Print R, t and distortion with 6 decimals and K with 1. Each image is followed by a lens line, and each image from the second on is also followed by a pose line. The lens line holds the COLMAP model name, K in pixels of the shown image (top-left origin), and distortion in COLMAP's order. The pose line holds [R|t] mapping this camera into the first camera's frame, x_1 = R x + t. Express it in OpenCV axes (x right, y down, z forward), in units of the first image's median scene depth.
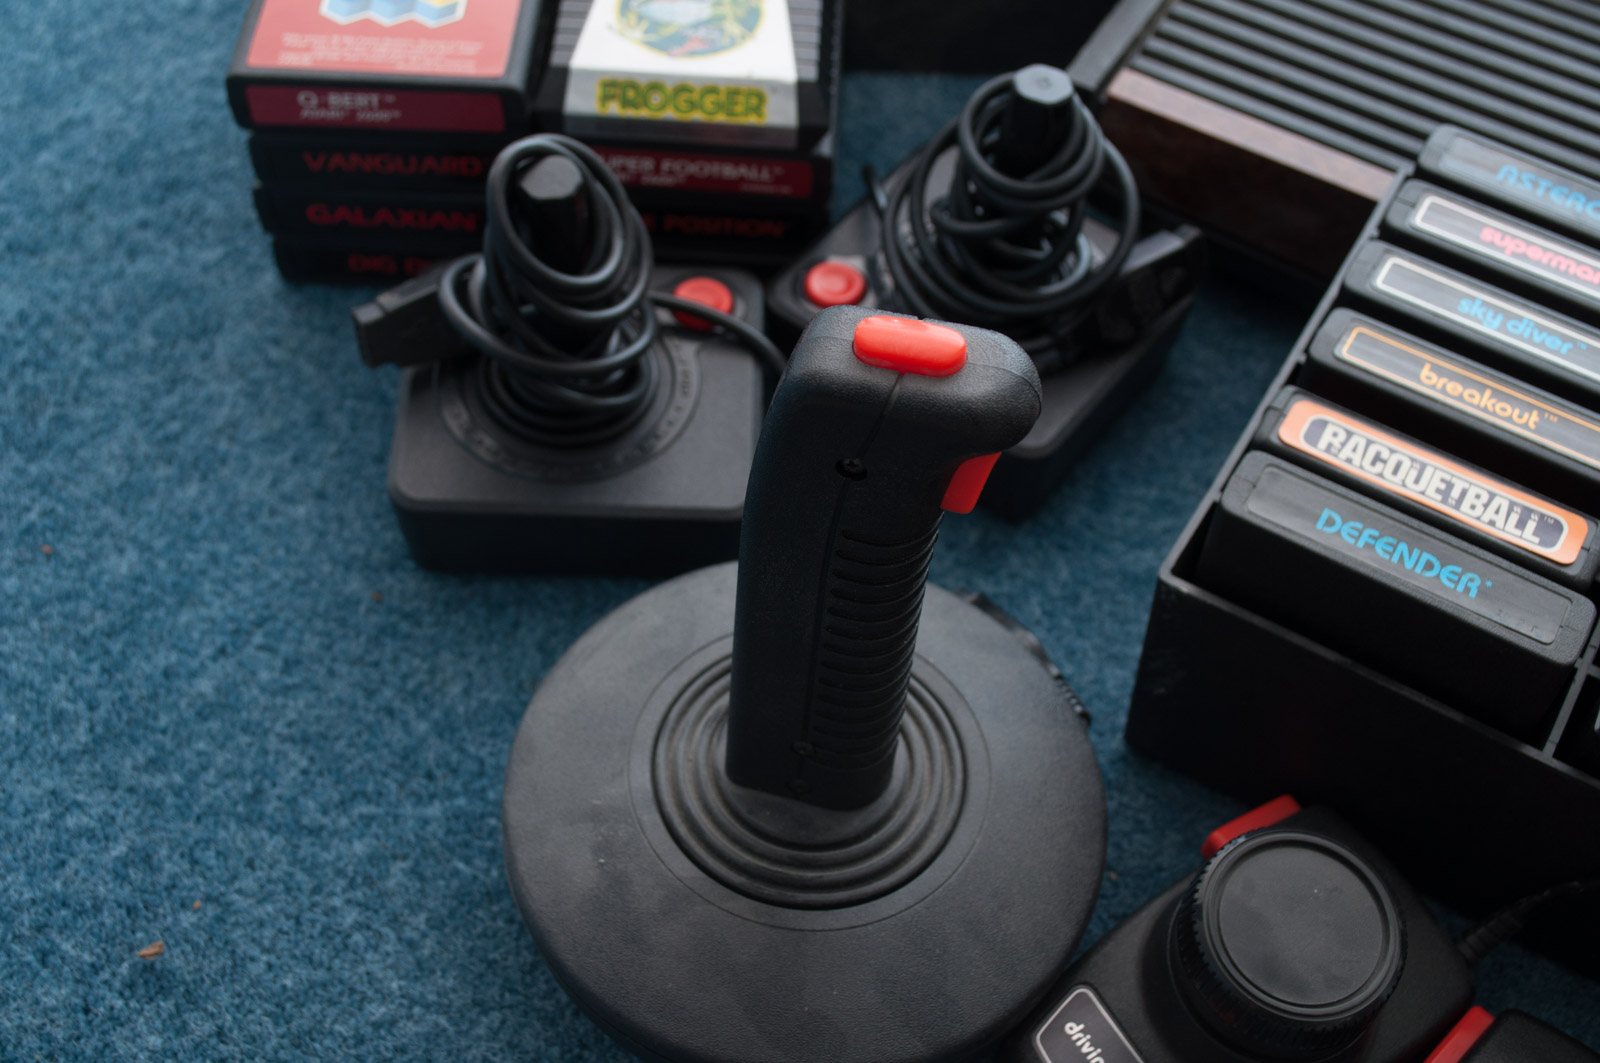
lens RADIAL K [[2030.0, 0, 800.0], [0, 2030.0, 531.5], [0, 0, 1]] dist [-0.019355, -0.031960]
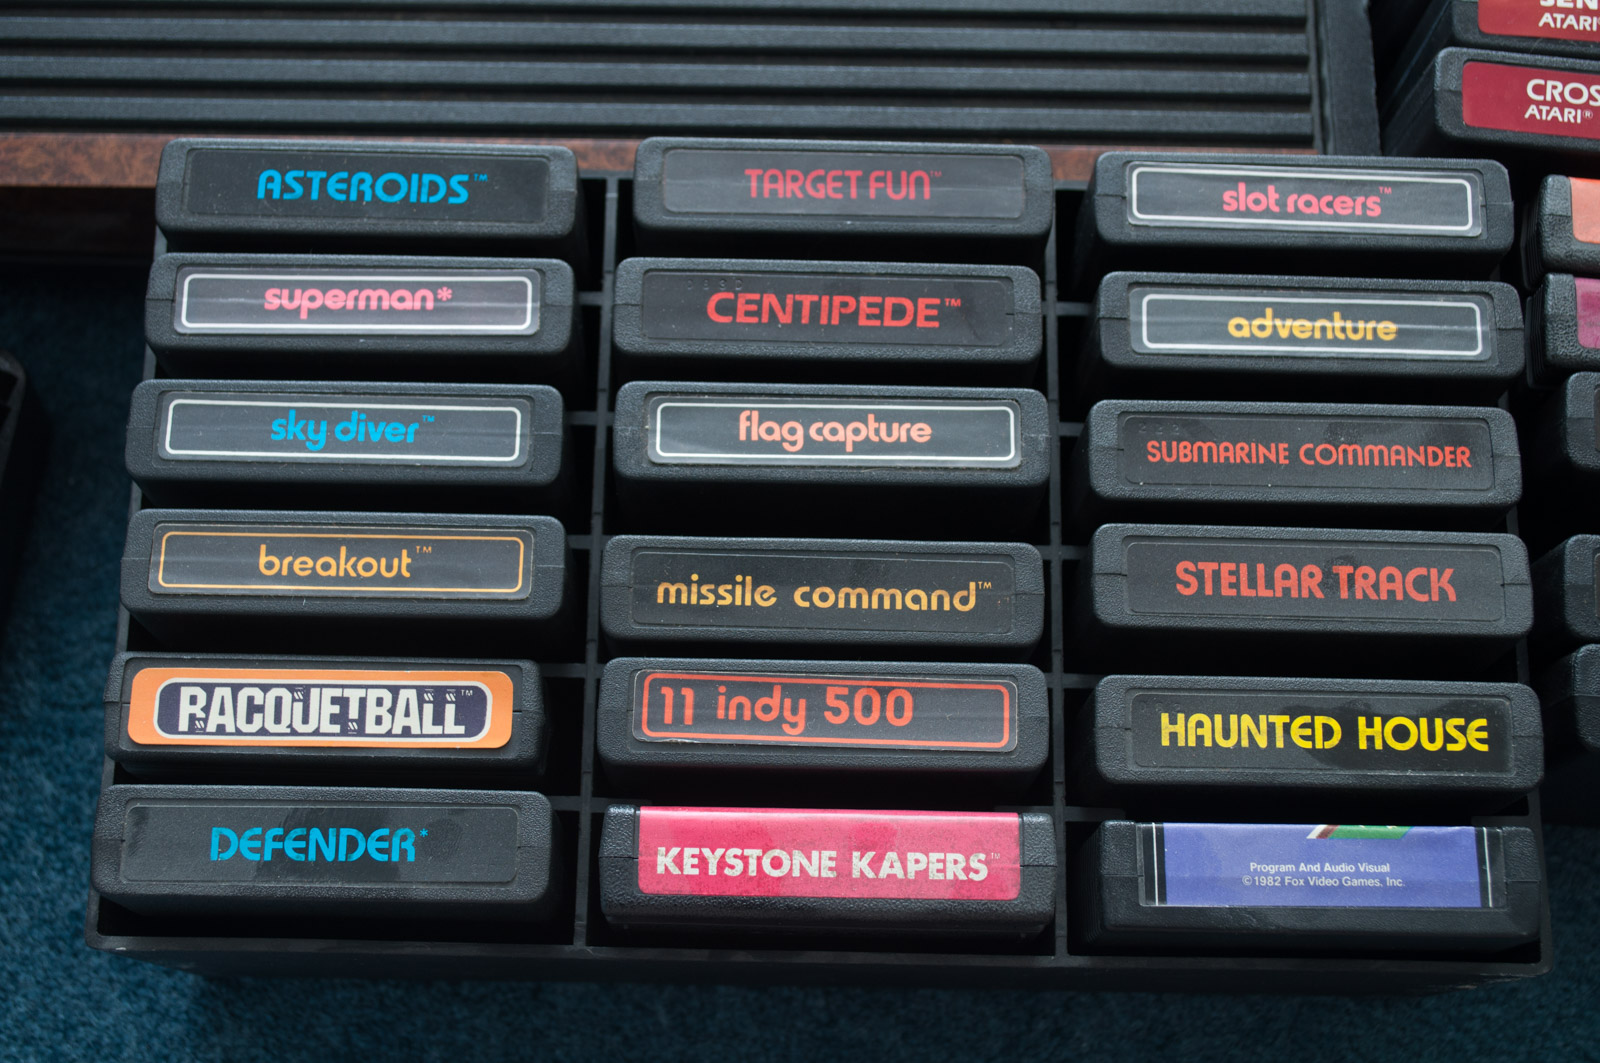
lens RADIAL K [[2345.3, 0, 800.0], [0, 2345.3, 531.5], [0, 0, 1]] dist [-0.012209, 0.038581]
pose [[0.868088, -0.481399, 0.121153, 0.347858], [0.408356, 0.831281, 0.377118, -0.314813], [-0.282256, -0.277898, 0.918207, 0.087779]]
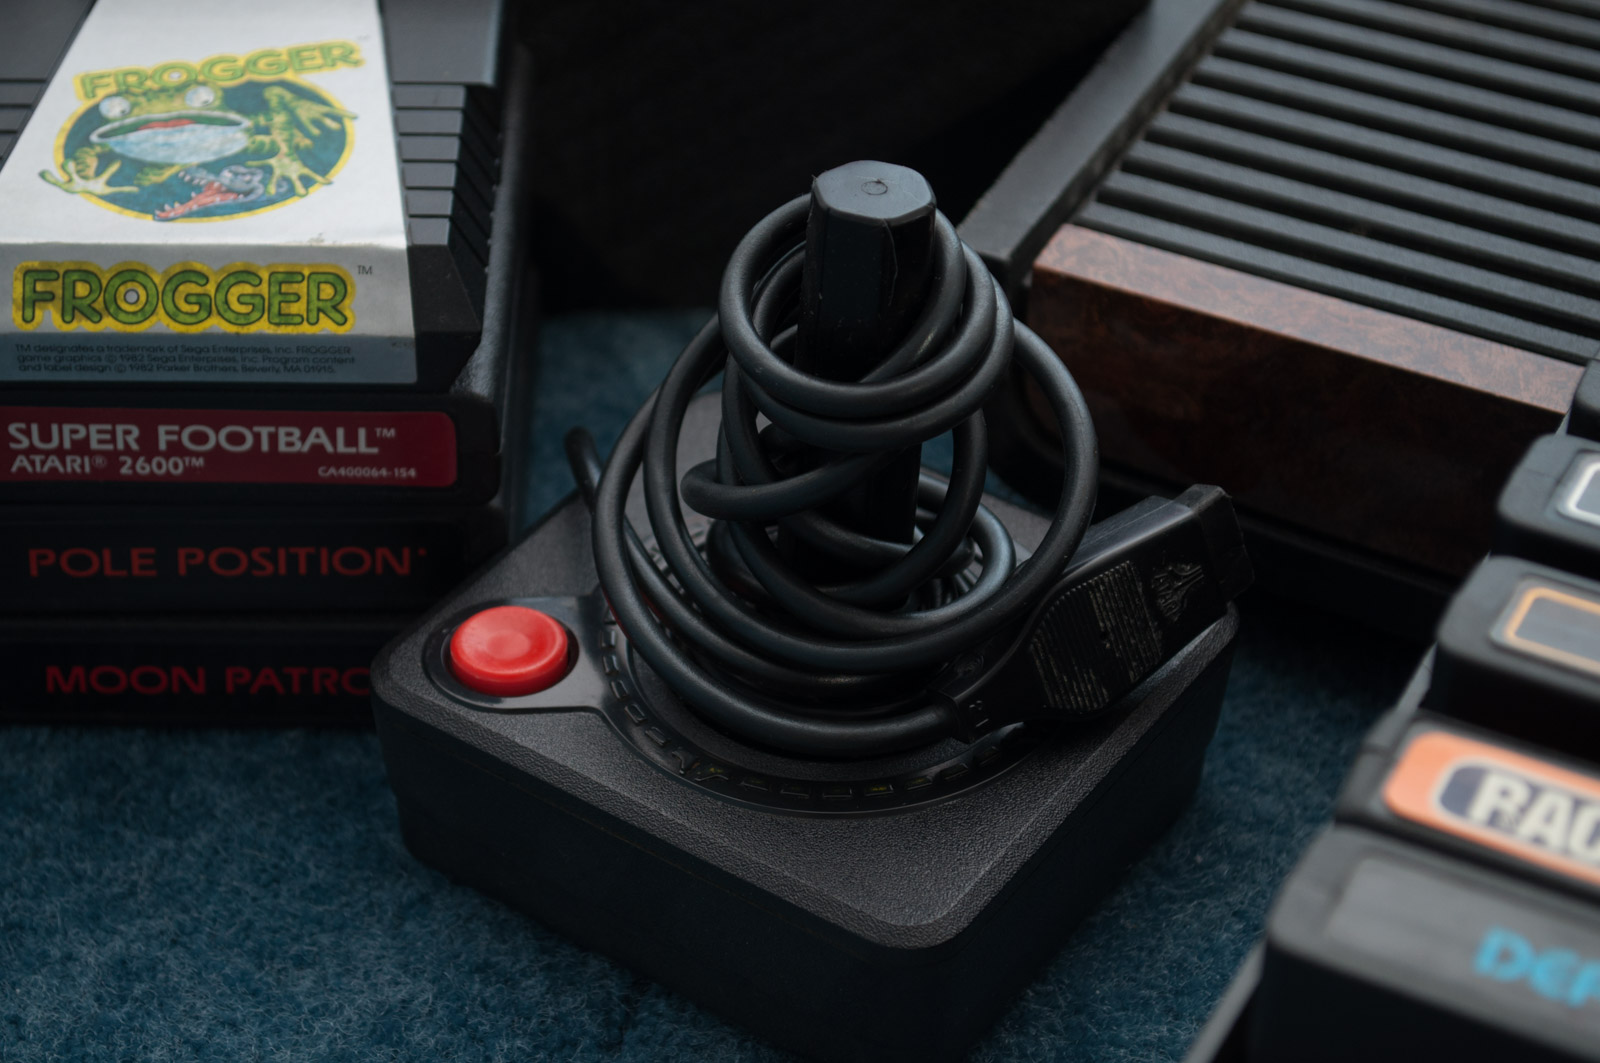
lens RADIAL K [[3587.6, 0, 800.0], [0, 3587.6, 531.5], [0, 0, 1]] dist [0.052266, -0.134832]
pose [[0.998005, -0.055625, 0.029872, 0.069072], [0.061396, 0.965359, -0.253600, 0.085318], [-0.014730, 0.254928, 0.966848, 0.155019]]
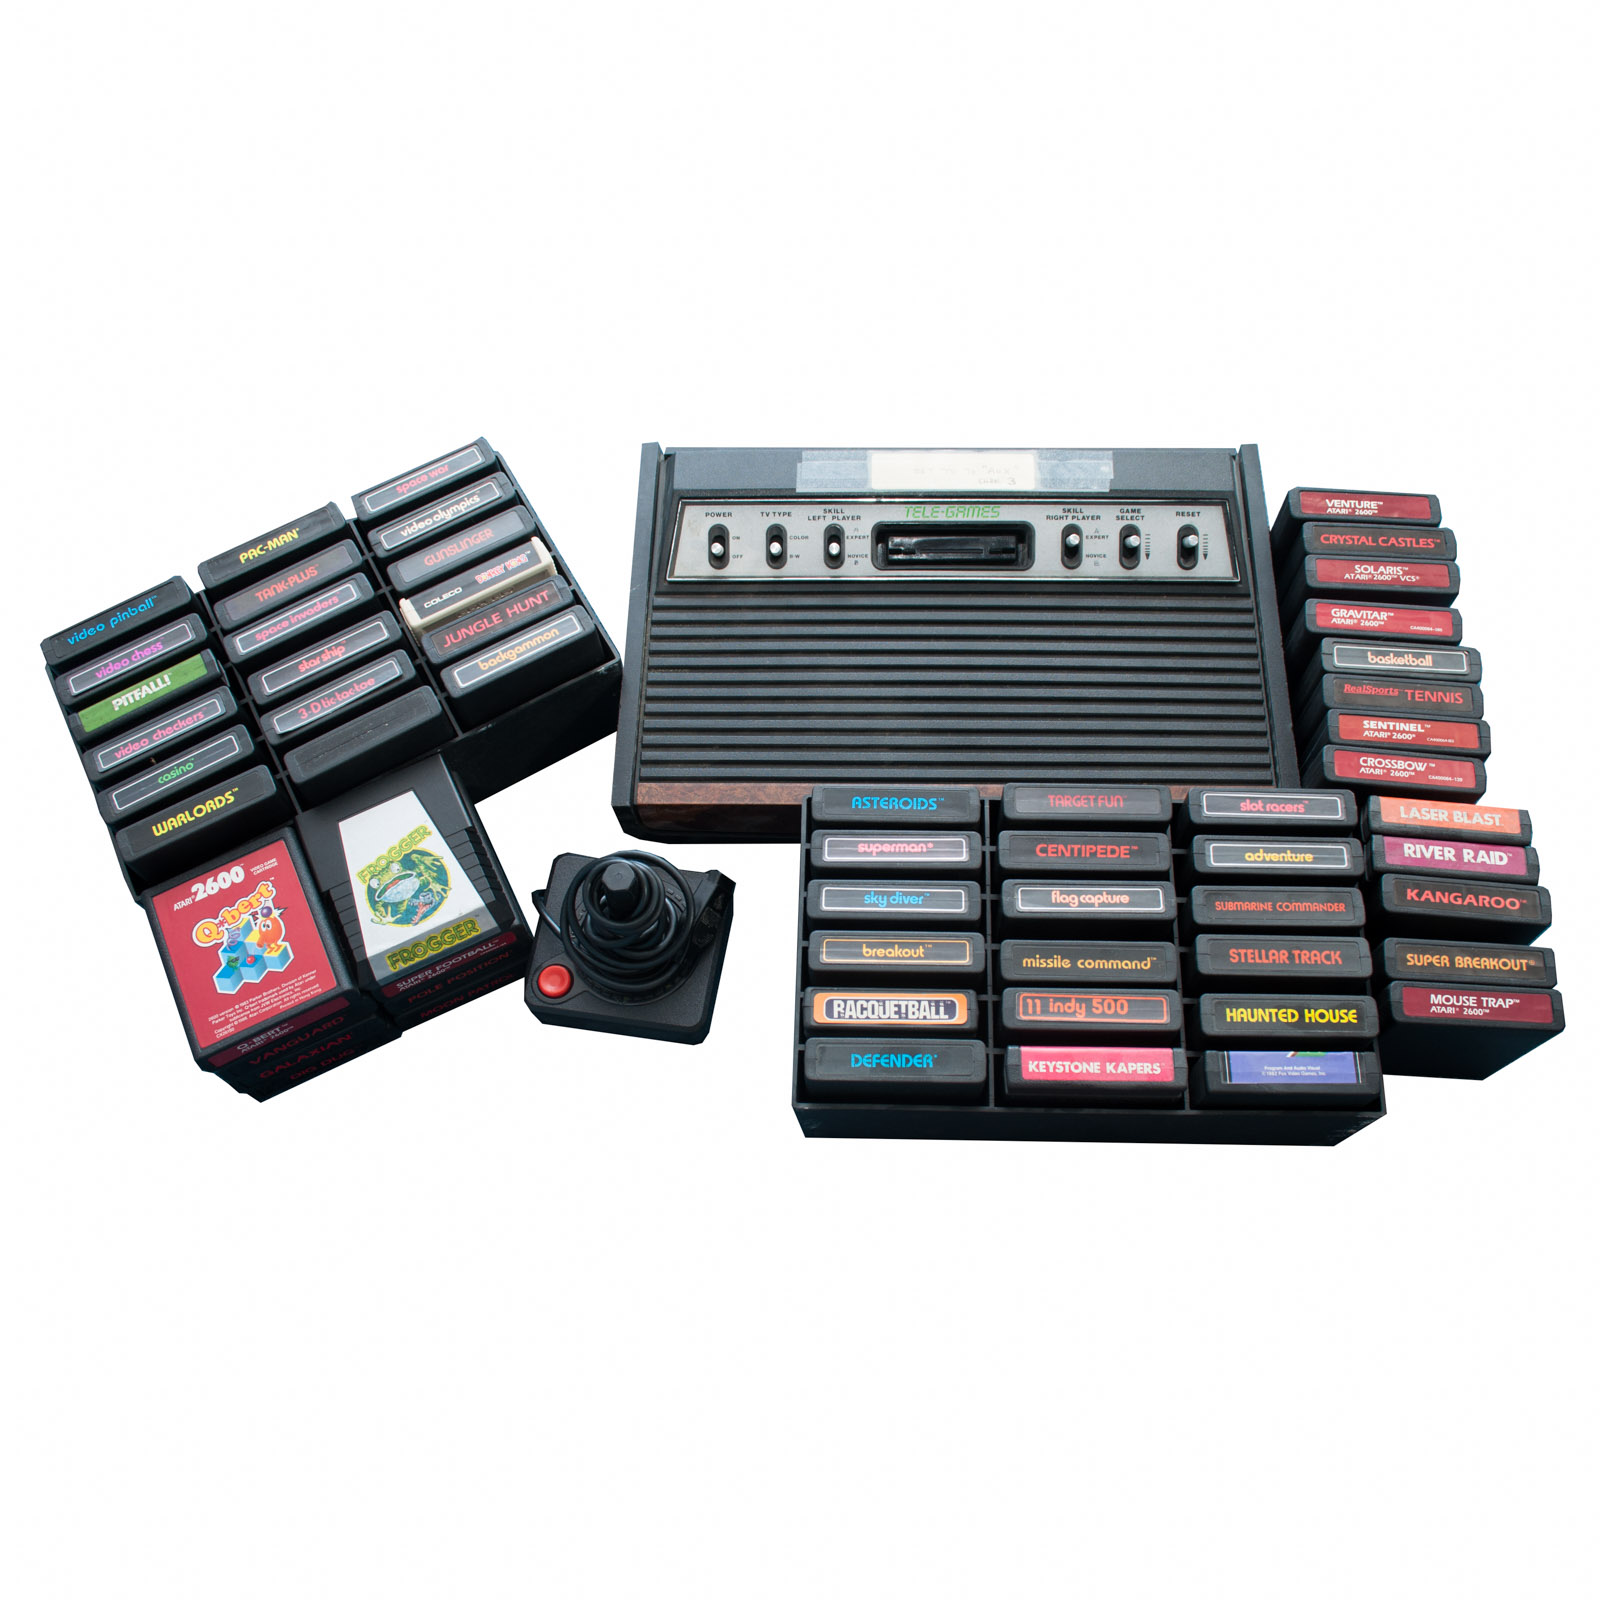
lens RADIAL K [[1546.0, 0, 840.4], [0, 1546.0, 818.5], [0, 0, 1]] dist [-0.081506, 0.016816]
pose [[0.870781, -0.464720, 0.160551, 0.093564], [0.421889, 0.873921, 0.241395, -0.513850], [-0.252490, -0.142468, 0.957054, -0.390797]]
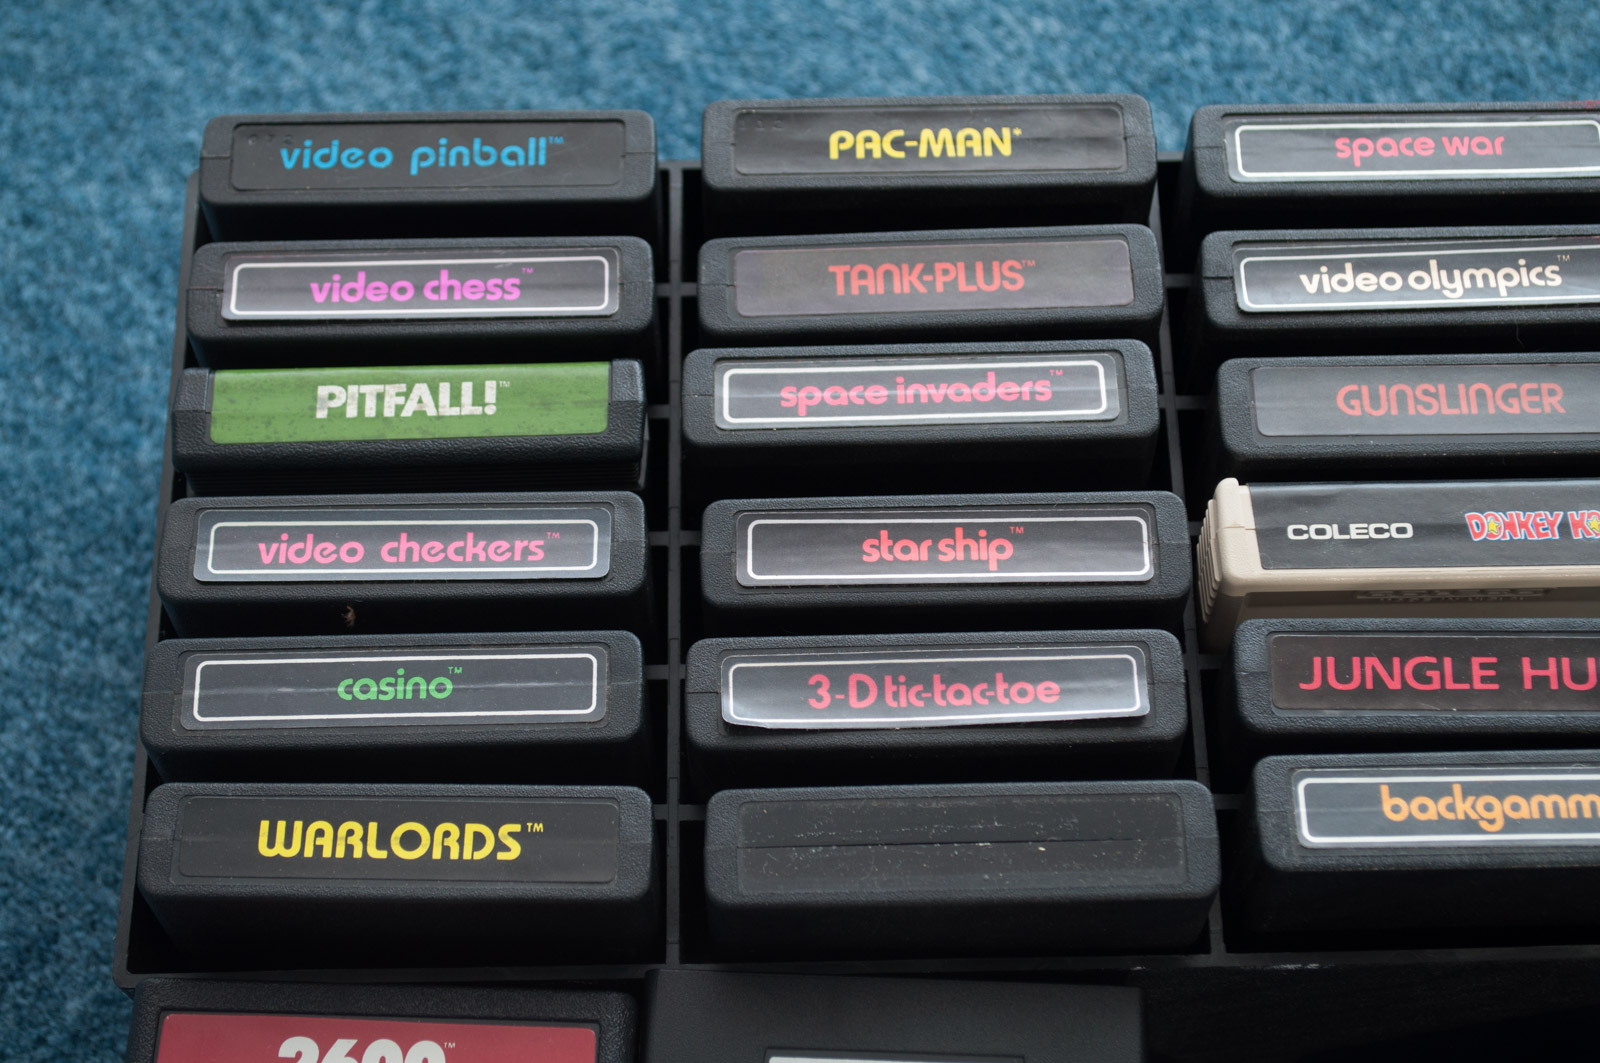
lens RADIAL K [[2815.6, 0, 800.0], [0, 2815.6, 531.5], [0, 0, 1]] dist [0.014162, 0.048565]
pose [[0.999423, -0.024851, -0.023141, -0.059334], [0.028532, 0.984078, 0.175431, -0.668240], [0.018413, -0.175990, 0.984220, 0.321438]]
